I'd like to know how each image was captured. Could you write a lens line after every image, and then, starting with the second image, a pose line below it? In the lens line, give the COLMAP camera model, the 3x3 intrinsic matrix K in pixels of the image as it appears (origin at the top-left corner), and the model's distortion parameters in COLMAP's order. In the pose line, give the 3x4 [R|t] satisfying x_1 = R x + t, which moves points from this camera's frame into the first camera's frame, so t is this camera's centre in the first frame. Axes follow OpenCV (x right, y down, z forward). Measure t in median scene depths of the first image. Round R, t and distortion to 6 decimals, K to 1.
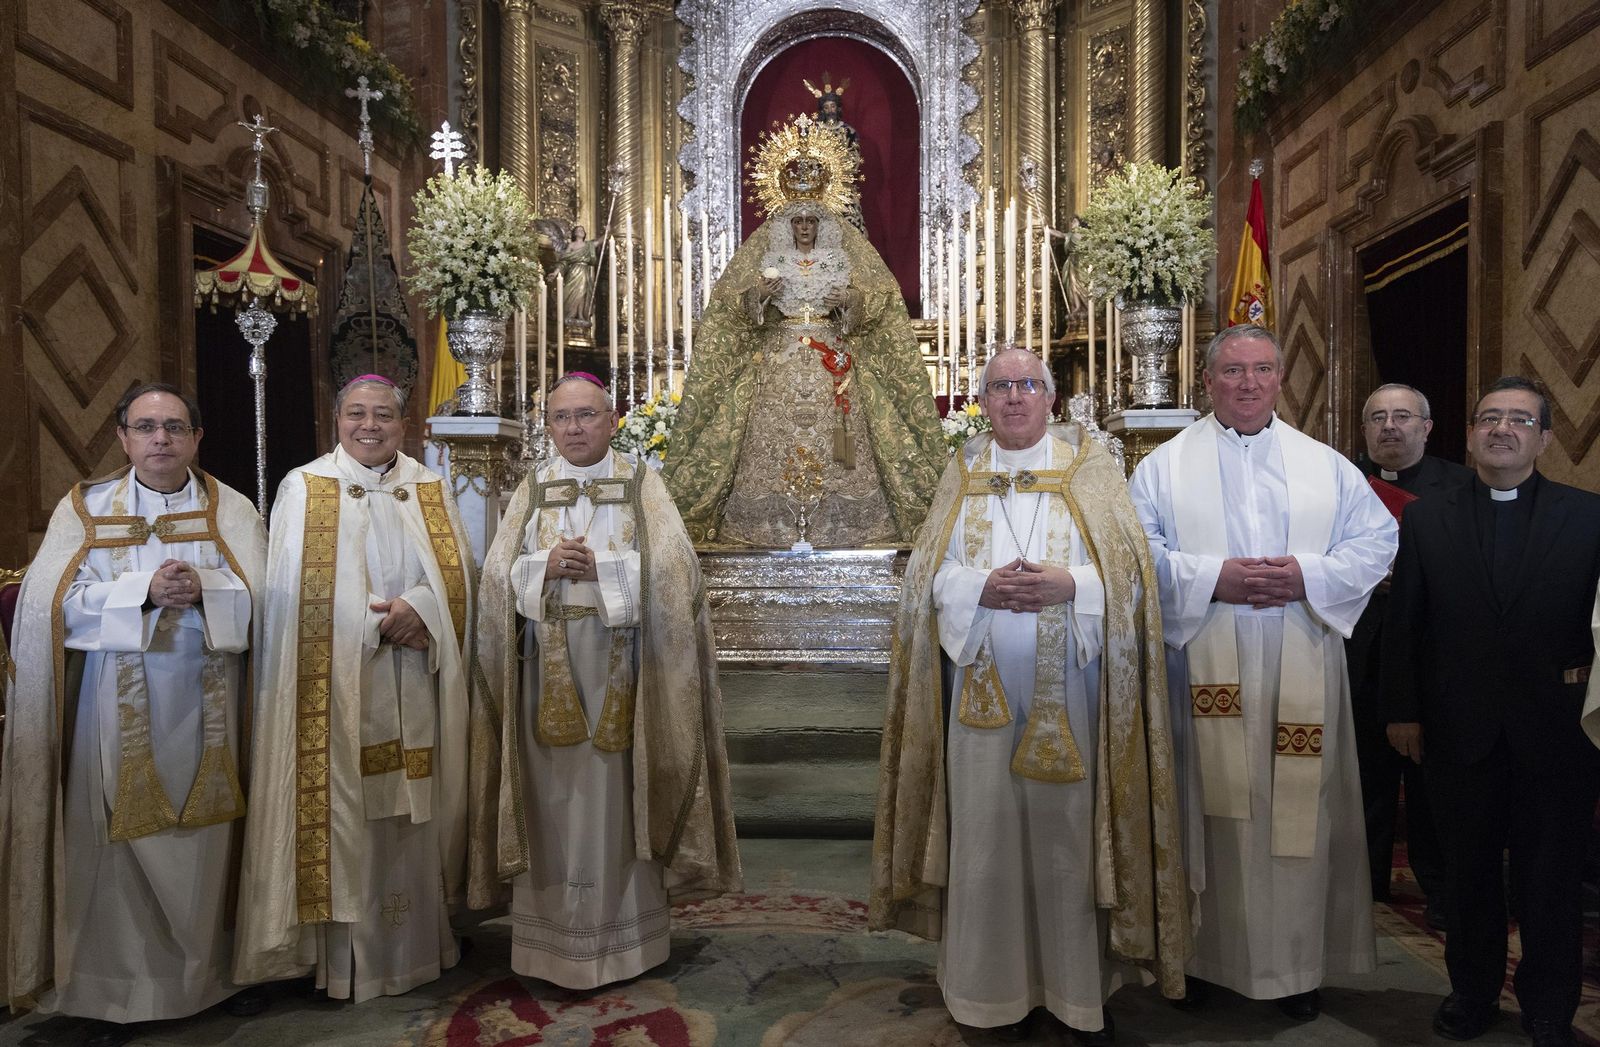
lens RADIAL K [[1054.9, 0, 780.0], [0, 1054.9, 525.2], [0, 0, 1]] dist [0.001610, -0.000402]
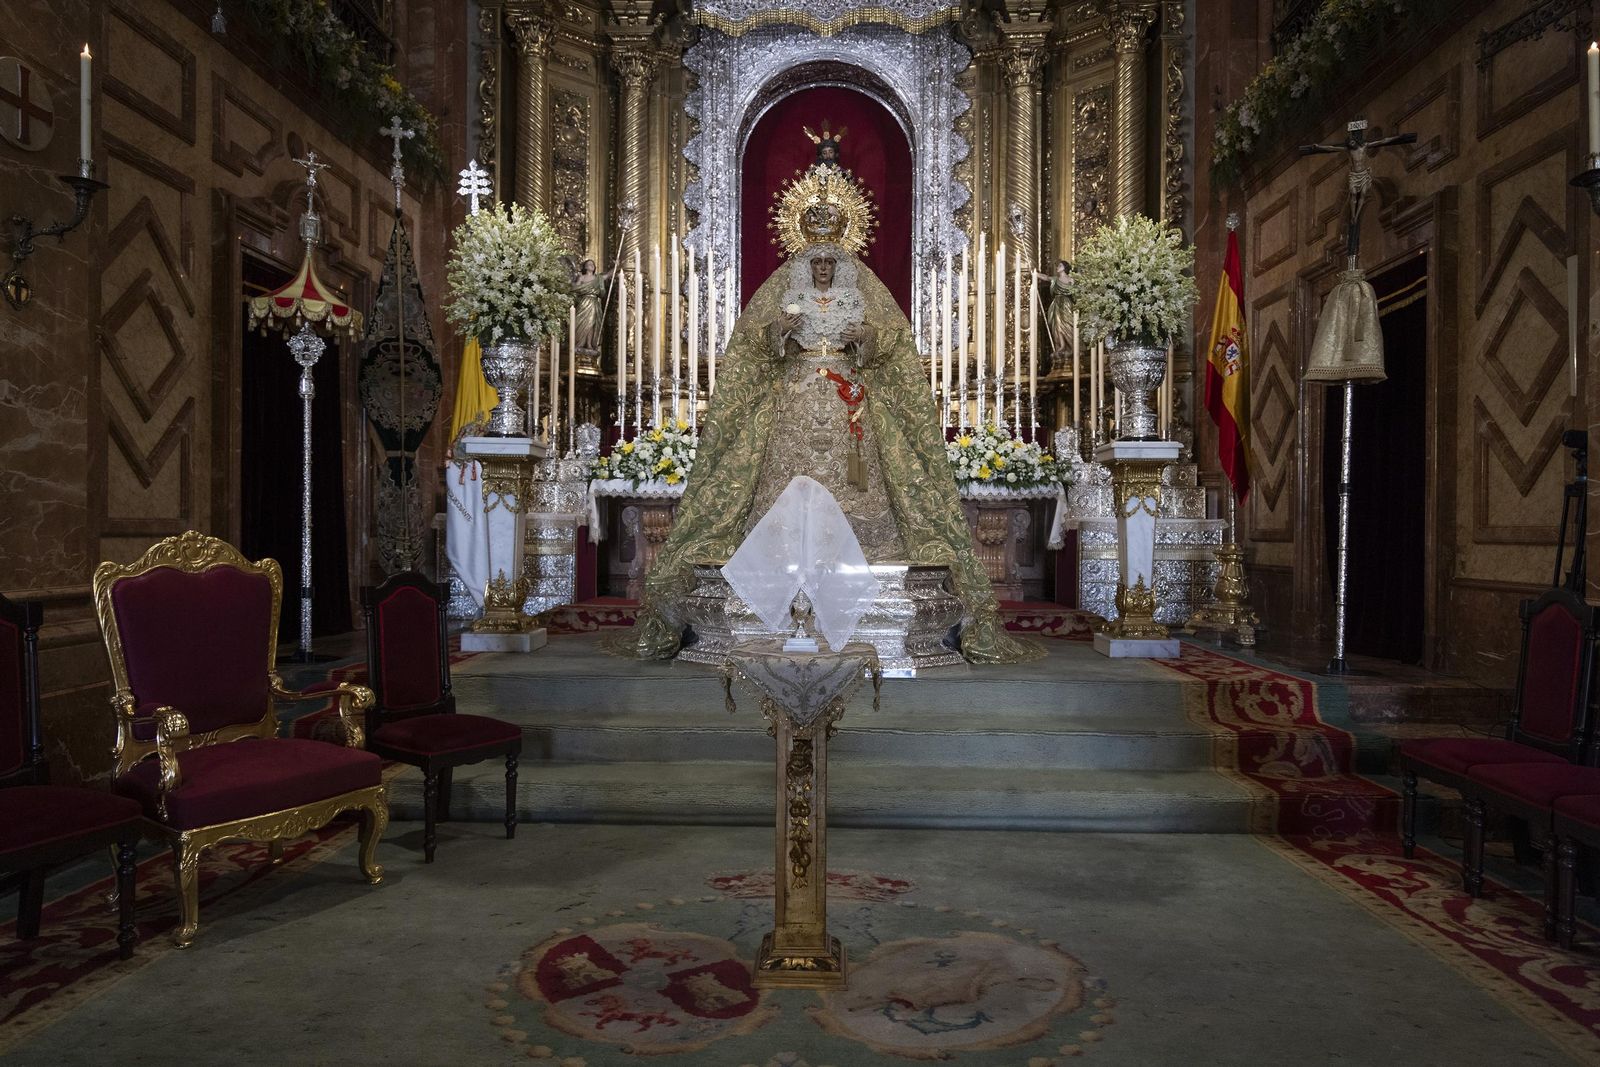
lens RADIAL K [[1048.6, 0, 778.2], [0, 1048.6, 528.8], [0, 0, 1]] dist [-0.000013, 0.002020]
pose [[0.999549, 0.014611, 0.026251, -0.034915], [-0.013896, 0.999533, -0.027215, 0.011142], [-0.026636, 0.026837, 0.999285, -0.048604]]
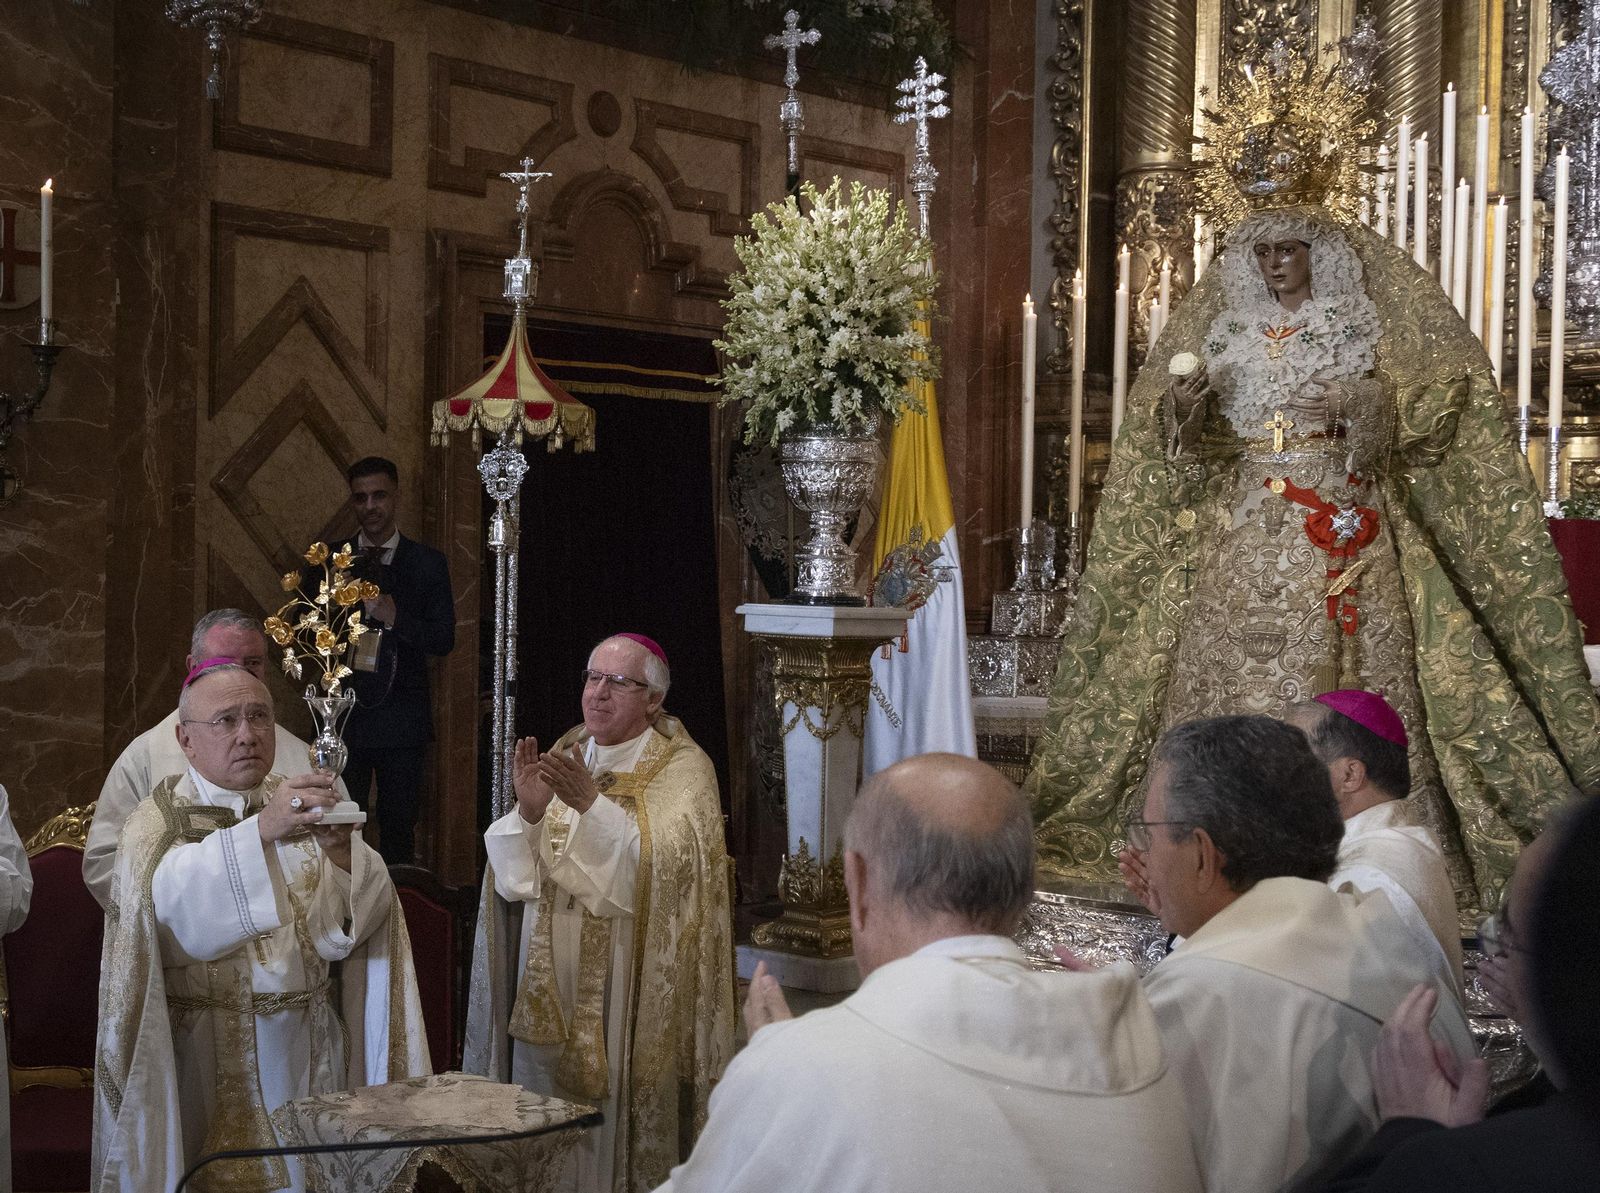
lens RADIAL K [[2196.4, 0, 412.5], [0, 2196.4, 598.5], [0, 0, 1]] dist [0.008524, -0.010286]
pose [[0.693741, 0.021743, -0.719896, 0.366994], [-0.038673, 0.999227, -0.007088, -0.072829], [0.719185, 0.032758, 0.694046, -0.015279]]
